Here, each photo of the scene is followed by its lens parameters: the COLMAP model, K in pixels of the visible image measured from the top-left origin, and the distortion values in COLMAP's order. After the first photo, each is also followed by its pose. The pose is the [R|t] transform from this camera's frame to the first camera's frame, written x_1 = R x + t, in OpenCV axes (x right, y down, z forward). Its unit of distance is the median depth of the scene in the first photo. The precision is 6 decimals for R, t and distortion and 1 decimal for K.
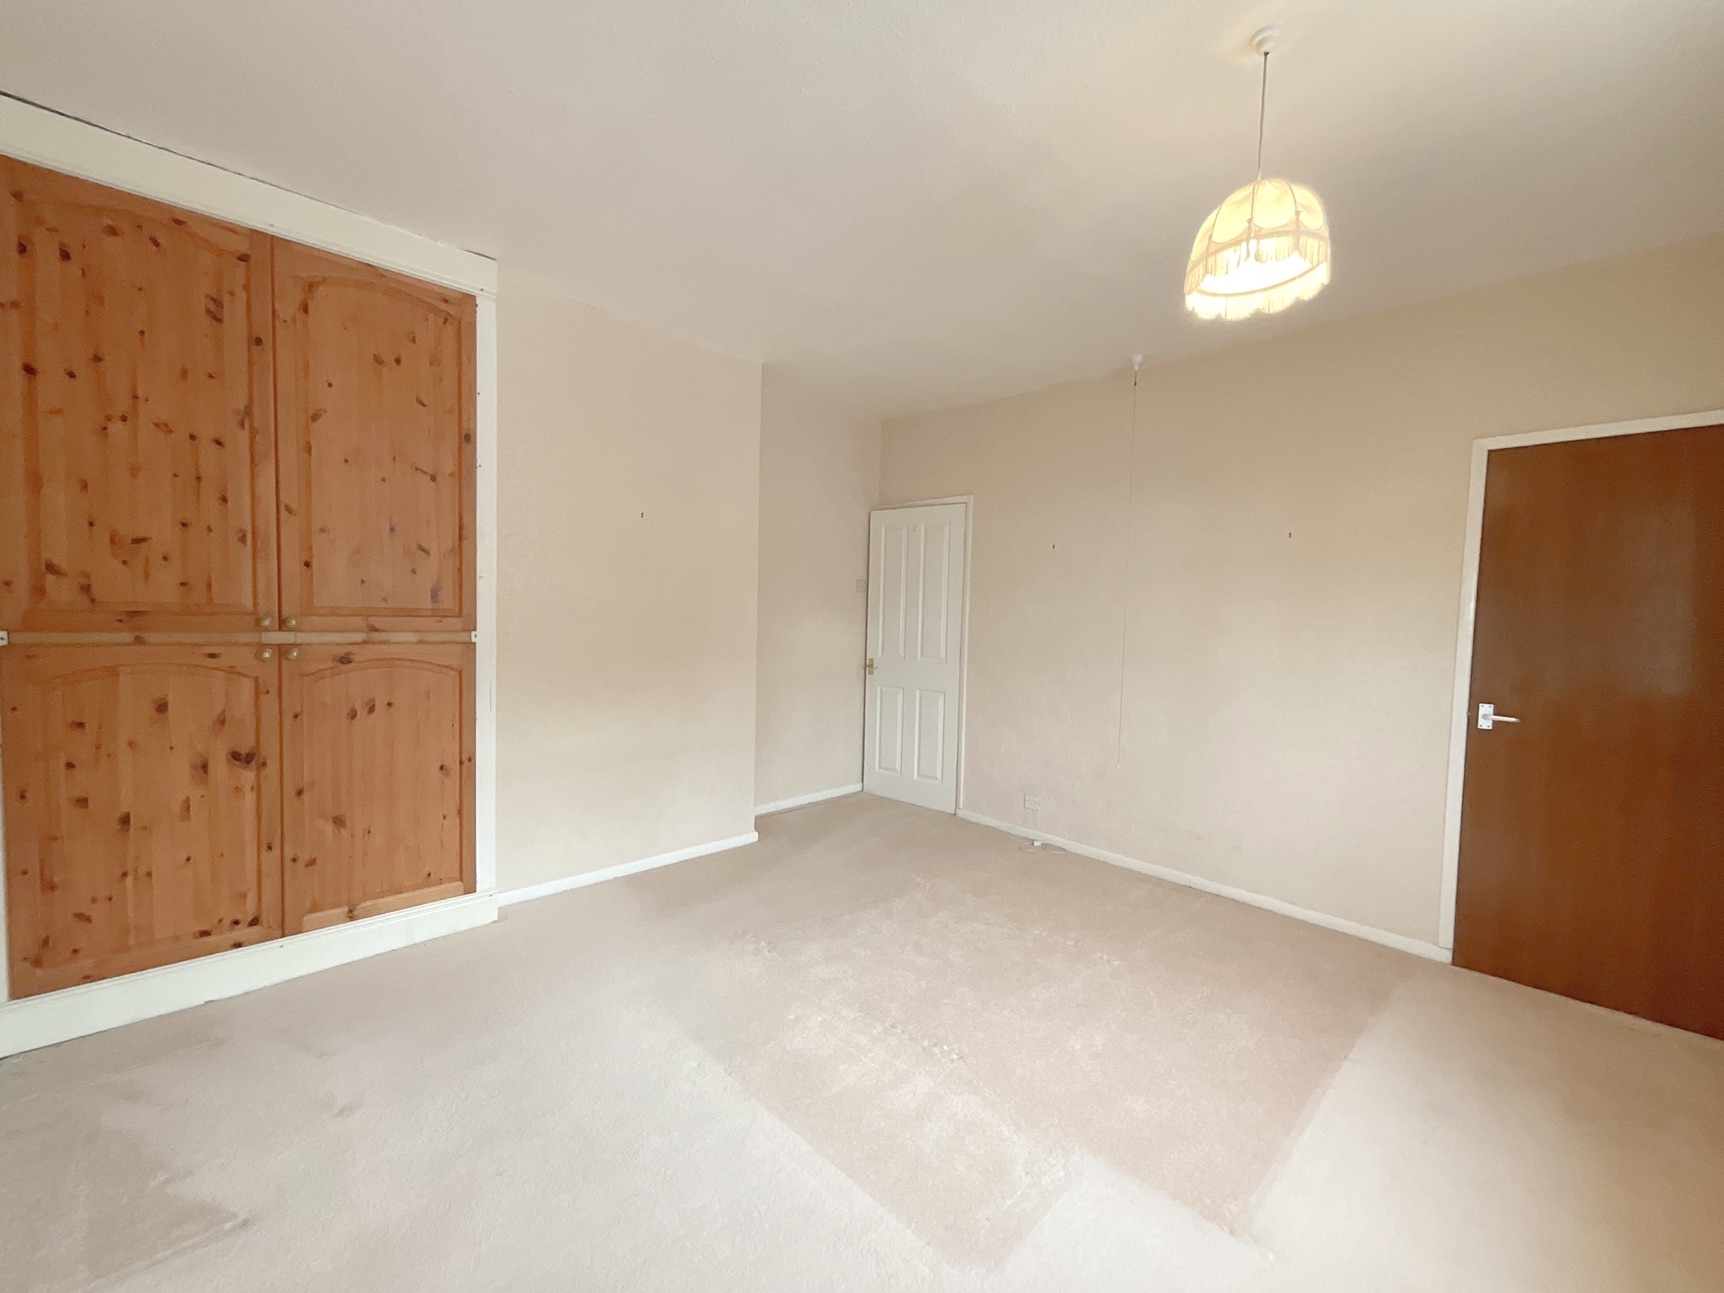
lens RADIAL K [[695.8, 0, 859.8], [0, 695.8, 646.0], [0, 0, 1]] dist [0.000513, 0.000106]
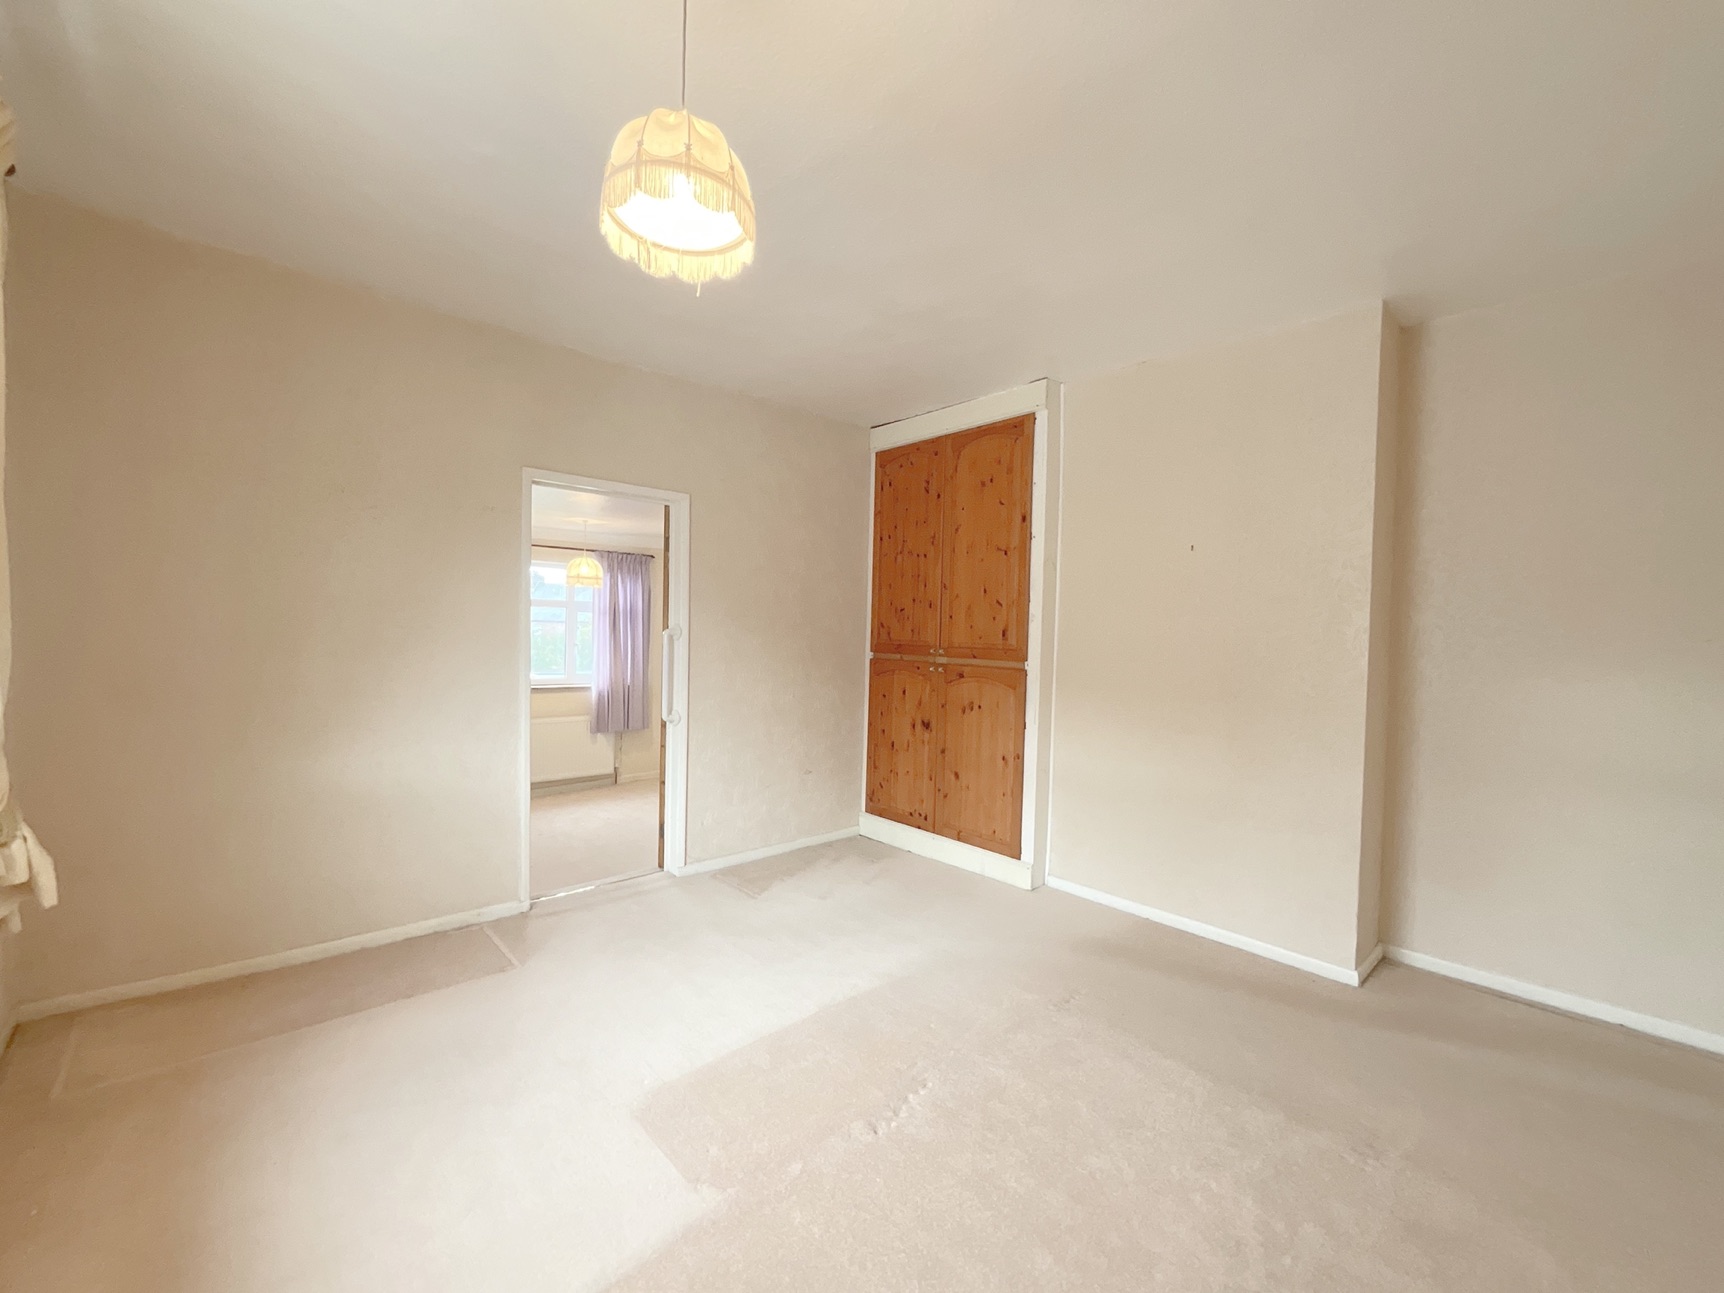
lens RADIAL K [[695.8, 0, 872.2], [0, 695.8, 649.9], [0, 0, 1]] dist [0.000513, 0.000106]
pose [[-0.011765, -0.005025, -0.999918, 0.880189], [-0.079418, 0.996833, -0.004075, -0.015543], [0.996772, 0.079364, -0.012127, 0.817314]]
